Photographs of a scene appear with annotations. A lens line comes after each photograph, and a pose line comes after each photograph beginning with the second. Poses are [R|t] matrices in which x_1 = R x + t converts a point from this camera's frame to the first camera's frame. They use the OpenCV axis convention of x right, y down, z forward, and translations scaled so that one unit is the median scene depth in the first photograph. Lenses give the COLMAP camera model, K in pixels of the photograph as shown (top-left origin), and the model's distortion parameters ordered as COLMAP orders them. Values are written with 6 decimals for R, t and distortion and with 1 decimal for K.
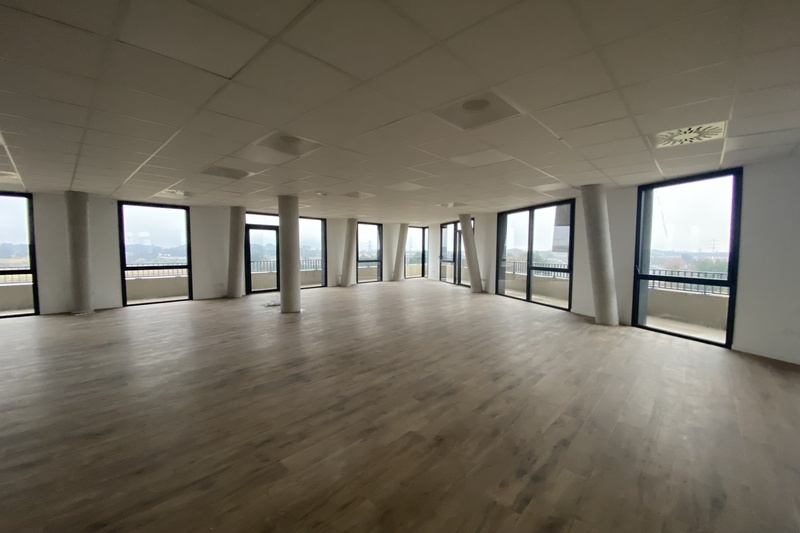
lens RADIAL K [[313.4, 0, 395.5], [0, 313.4, 271.3], [0, 0, 1]] dist [0.032477, -0.030433]
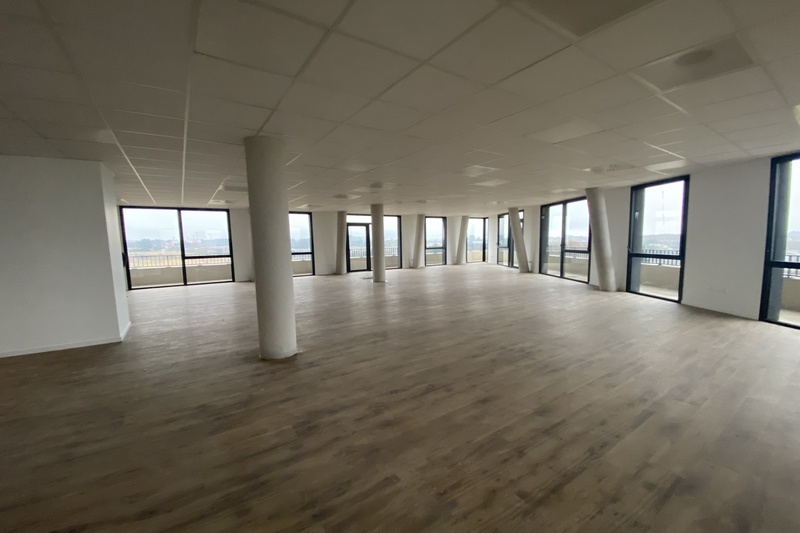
lens RADIAL K [[313.4, 0, 395.5], [0, 313.4, 271.3], [0, 0, 1]] dist [0.032477, -0.030433]
pose [[0.973613, 0.001228, -0.228202, 0.061108], [0.006990, 0.999356, 0.035200, 0.019099], [0.228098, -0.035866, 0.972977, -0.316123]]
